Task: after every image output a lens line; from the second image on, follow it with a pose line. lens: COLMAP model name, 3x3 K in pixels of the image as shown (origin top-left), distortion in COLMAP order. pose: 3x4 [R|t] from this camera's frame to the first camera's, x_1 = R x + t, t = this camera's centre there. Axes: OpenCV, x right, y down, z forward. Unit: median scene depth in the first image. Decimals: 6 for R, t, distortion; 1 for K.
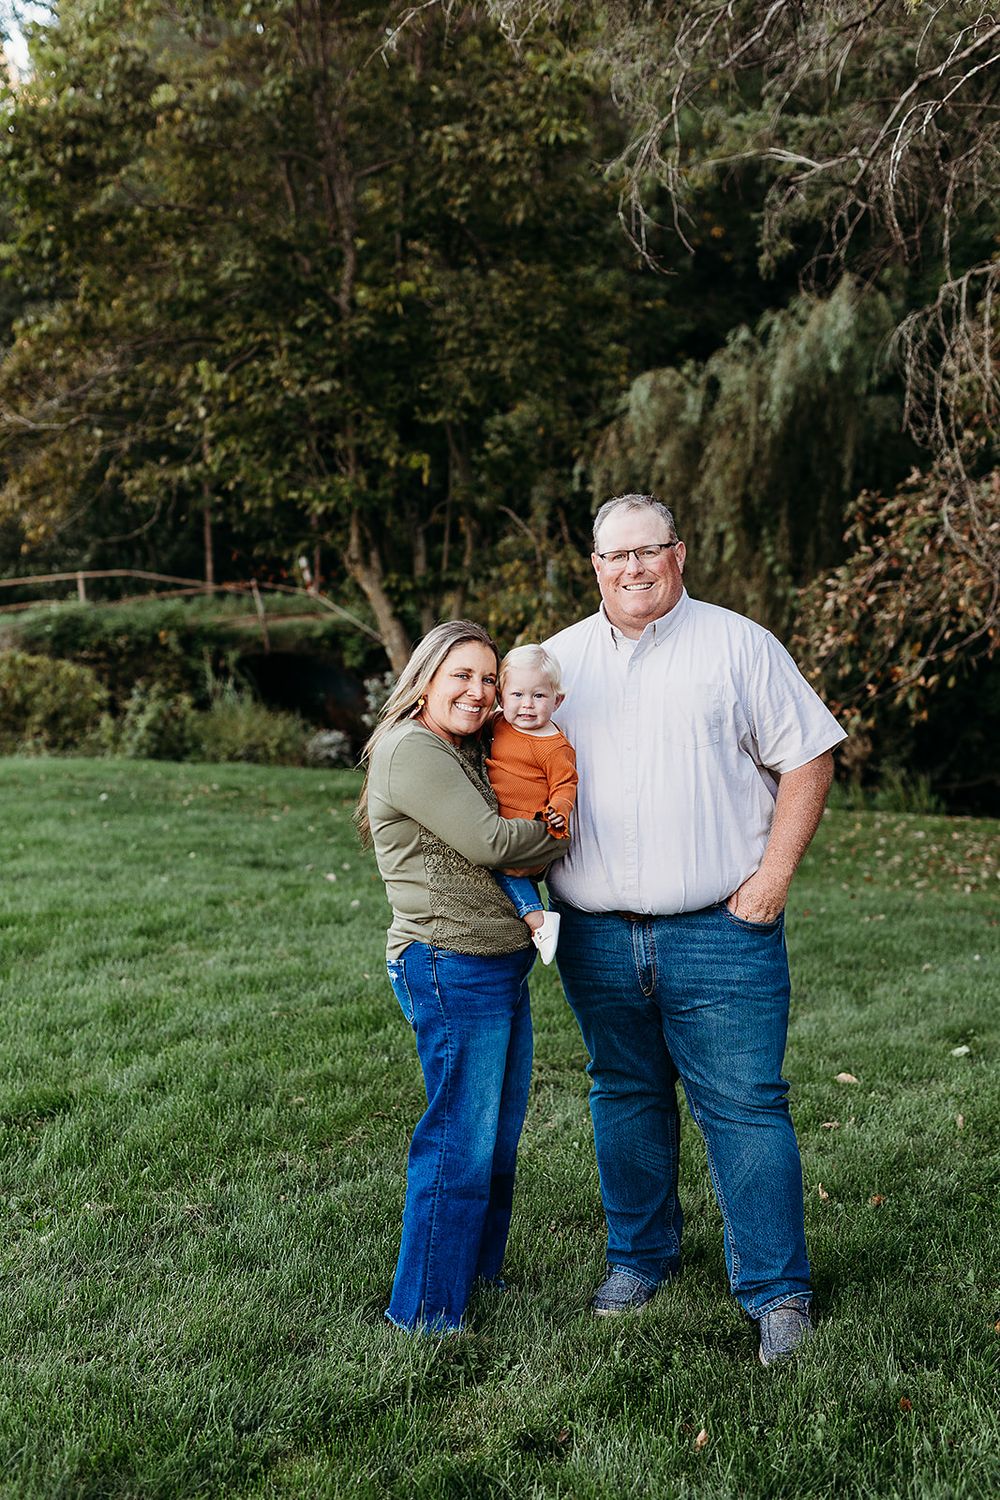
lens RADIAL K [[2162.4, 0, 500.0], [0, 2162.4, 750.0], [0, 0, 1]] dist [-0.001886, 0.032134]
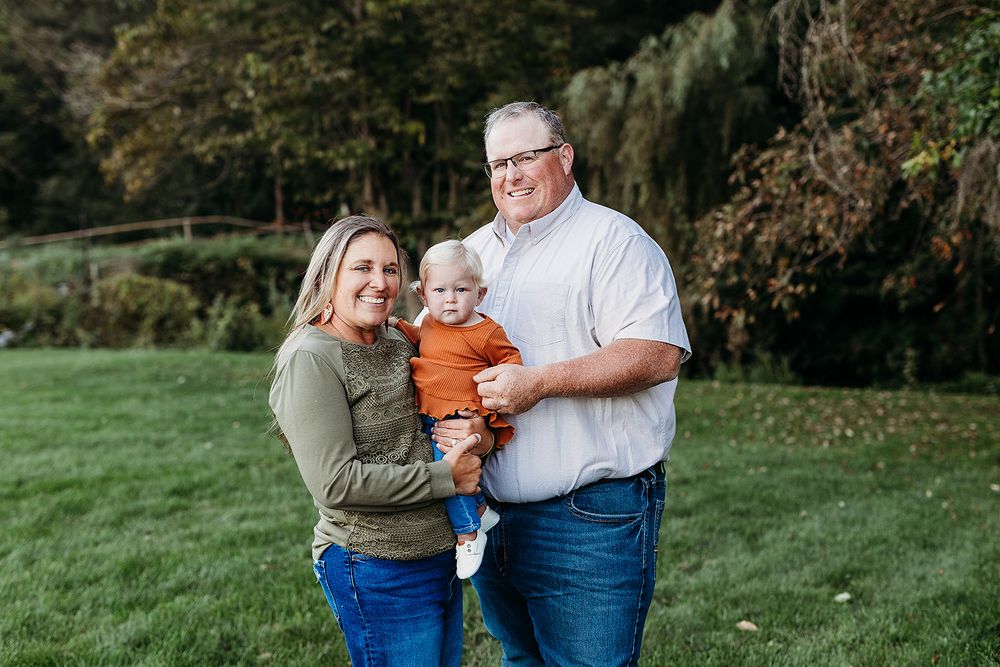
lens RADIAL K [[1441.6, 0, 503.8], [0, 1441.6, 333.3], [0, 0, 1]] dist [-0.001886, 0.032134]
pose [[0.999930, -0.009478, 0.007054, 0.011789], [0.009514, 0.999941, -0.005193, -0.000809], [-0.007004, 0.005260, 0.999962, 0.103234]]
